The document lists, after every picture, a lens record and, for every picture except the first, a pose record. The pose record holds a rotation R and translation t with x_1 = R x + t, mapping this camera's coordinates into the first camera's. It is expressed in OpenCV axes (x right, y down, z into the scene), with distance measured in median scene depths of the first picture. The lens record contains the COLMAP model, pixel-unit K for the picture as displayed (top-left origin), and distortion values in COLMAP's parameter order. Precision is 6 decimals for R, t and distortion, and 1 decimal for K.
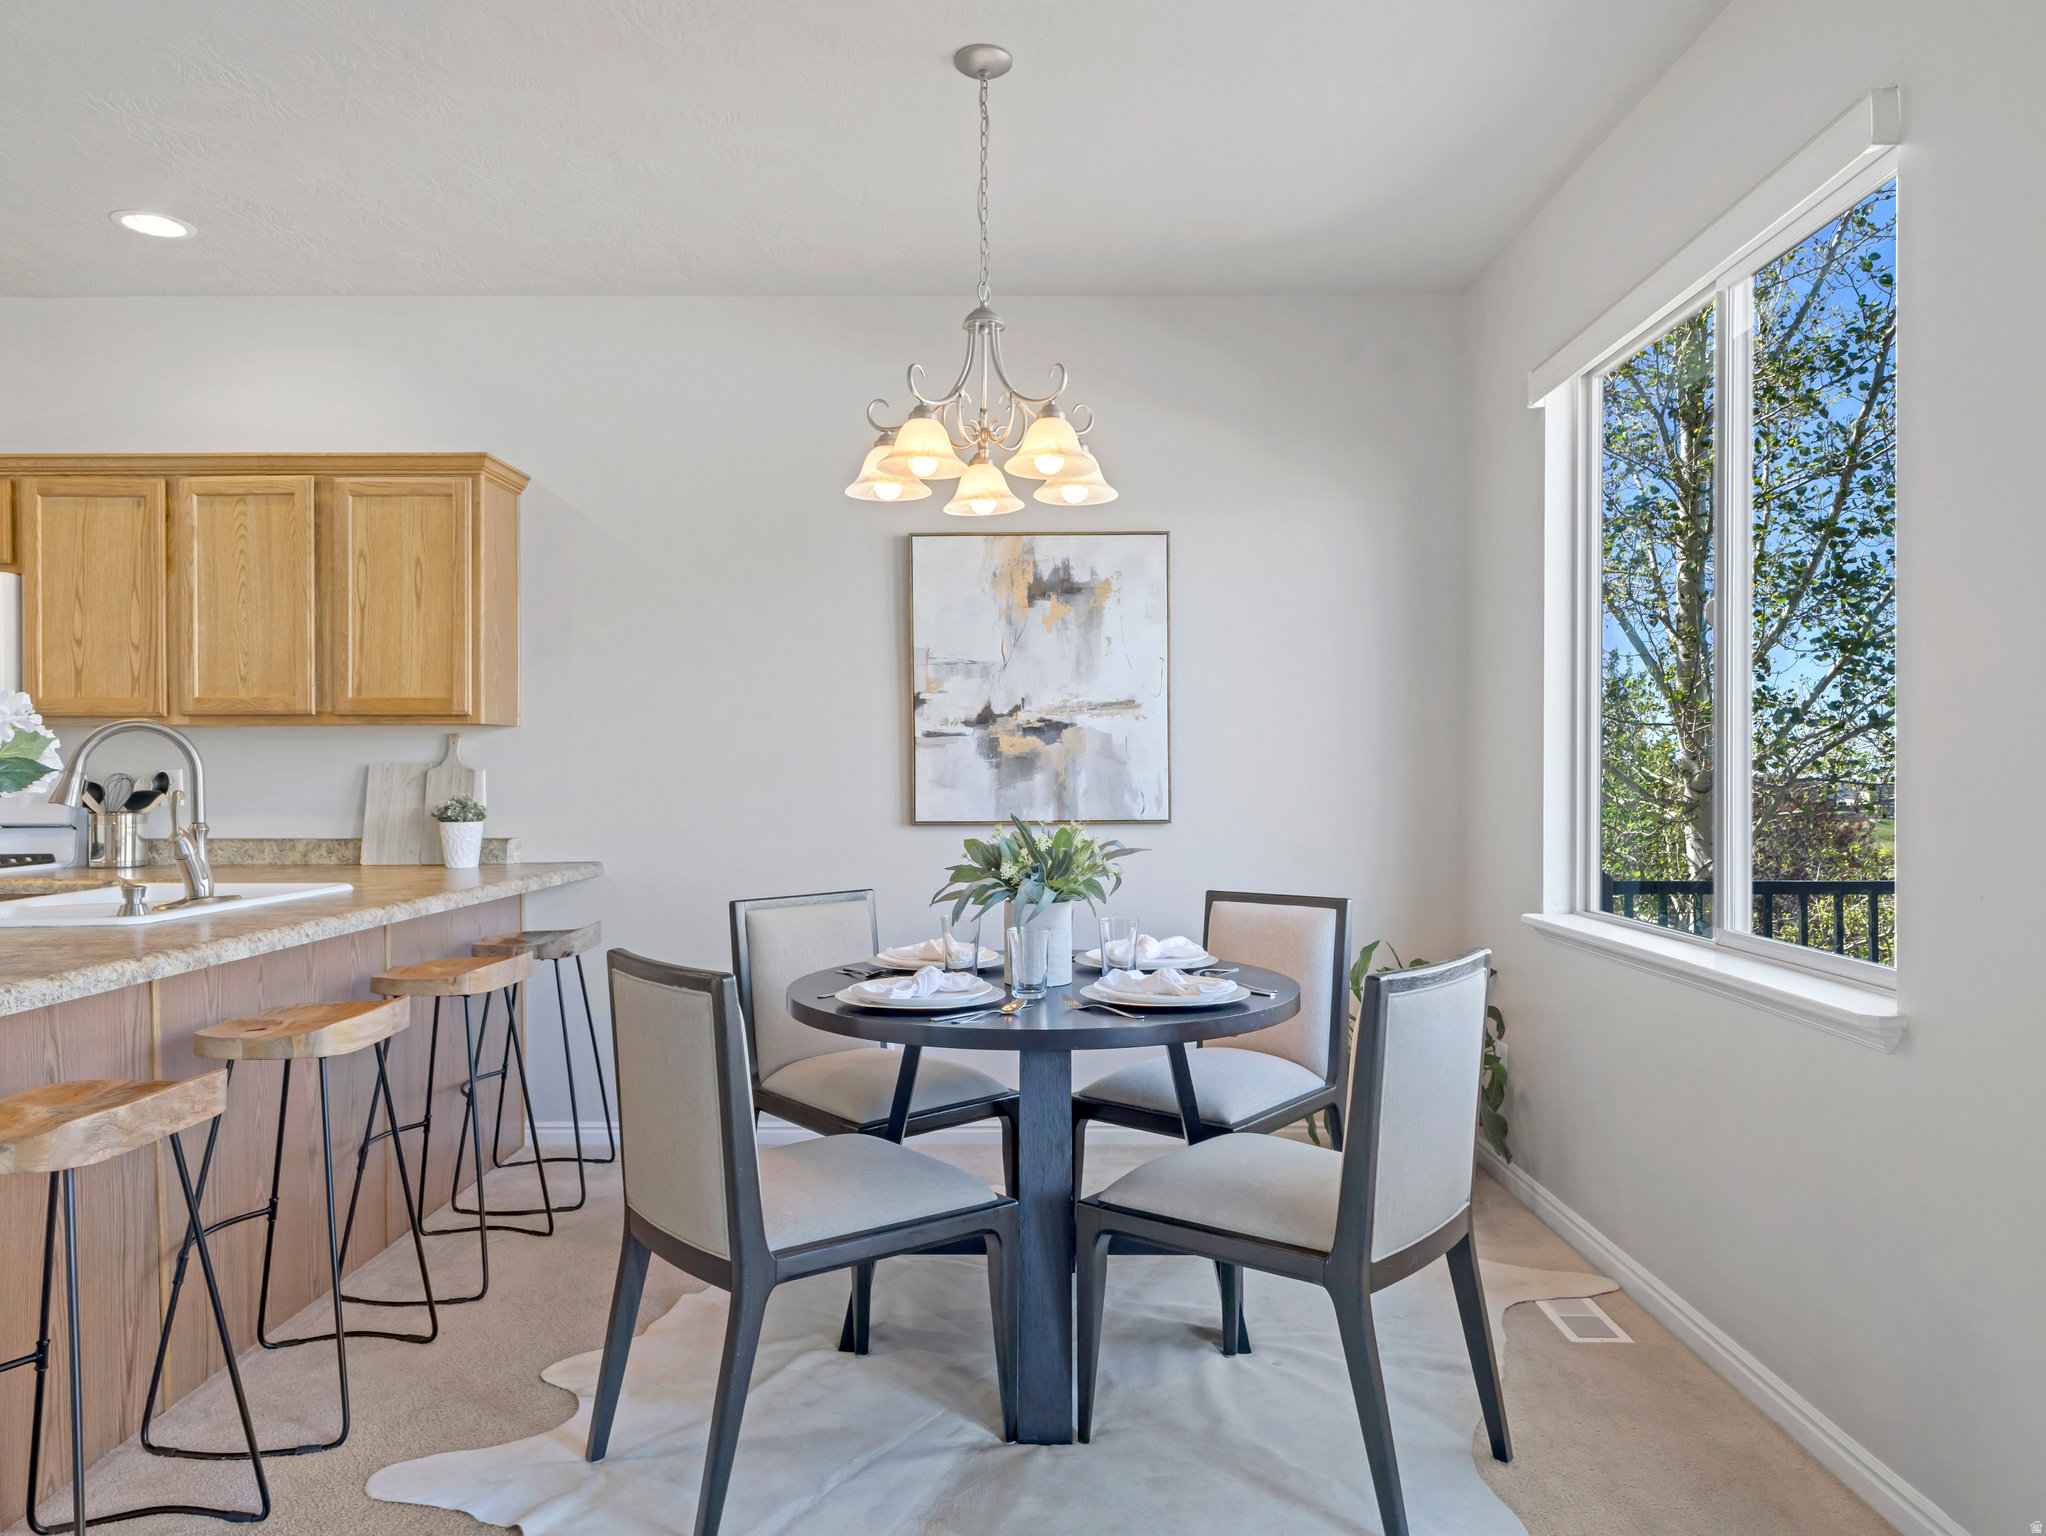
lens RADIAL K [[1325.8, 0, 1030.2], [0, 1325.8, 783.9], [0, 0, 1]] dist [0.032451, -0.000187]
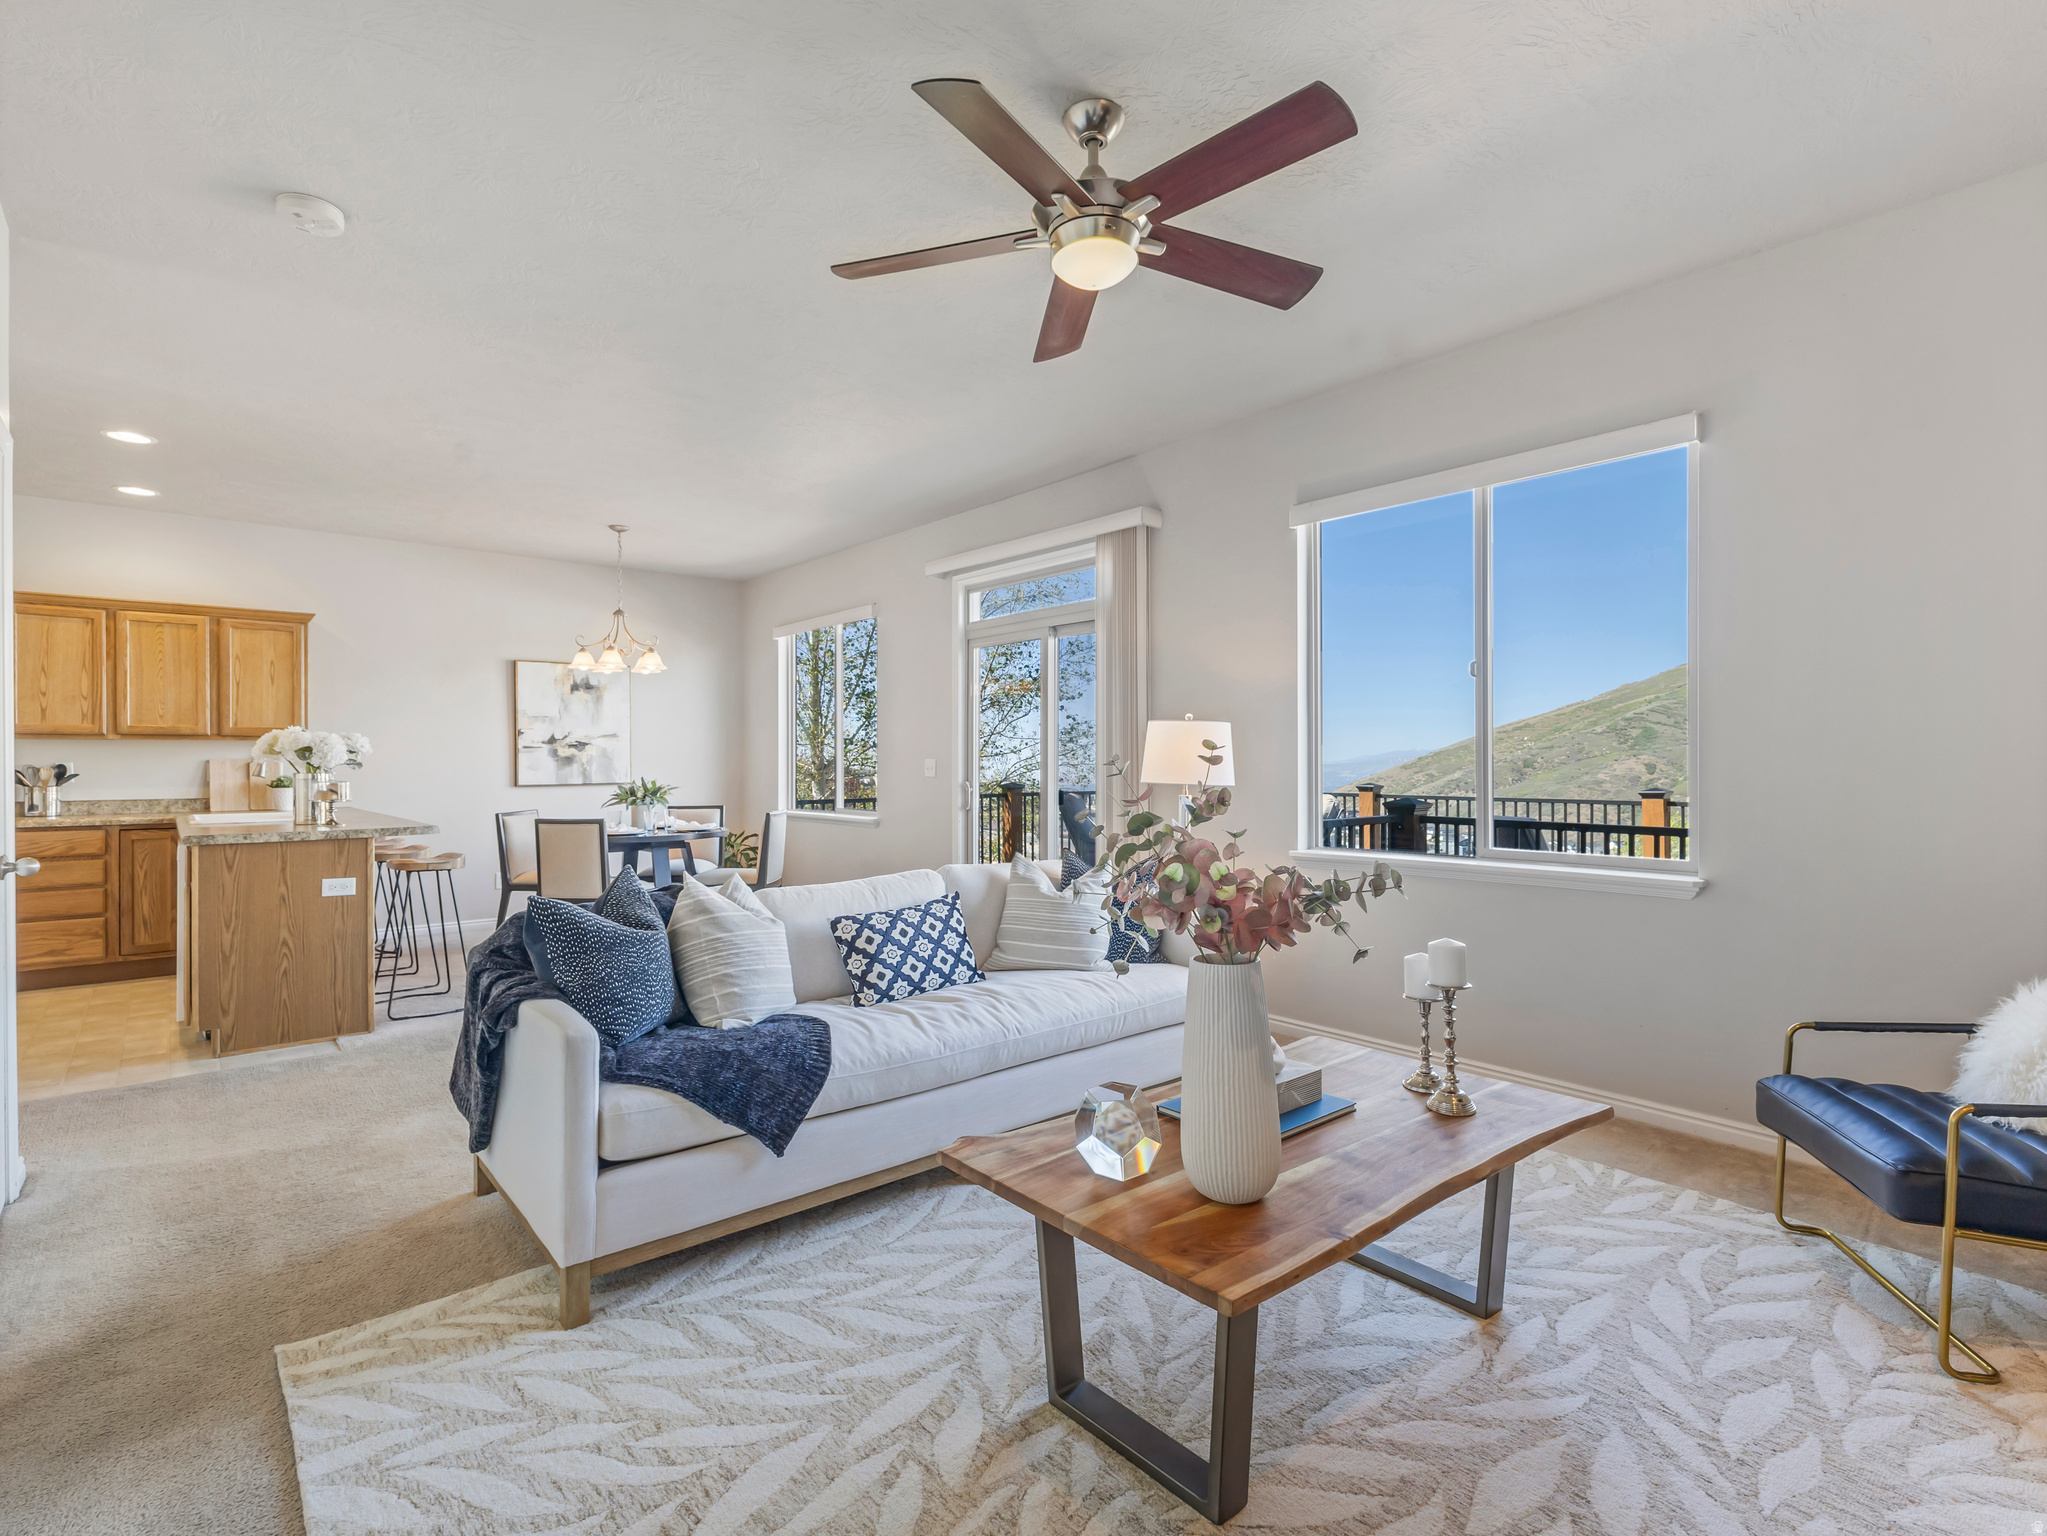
lens RADIAL K [[999.3, 0, 1025.6], [0, 999.3, 762.4], [0, 0, 1]] dist [0.010272, 0.000309]
pose [[0.760534, 0.000690, 0.649297, -0.559552], [0.005039, 0.999963, -0.006965, 0.005688], [-0.649278, 0.008569, 0.760503, -0.910364]]
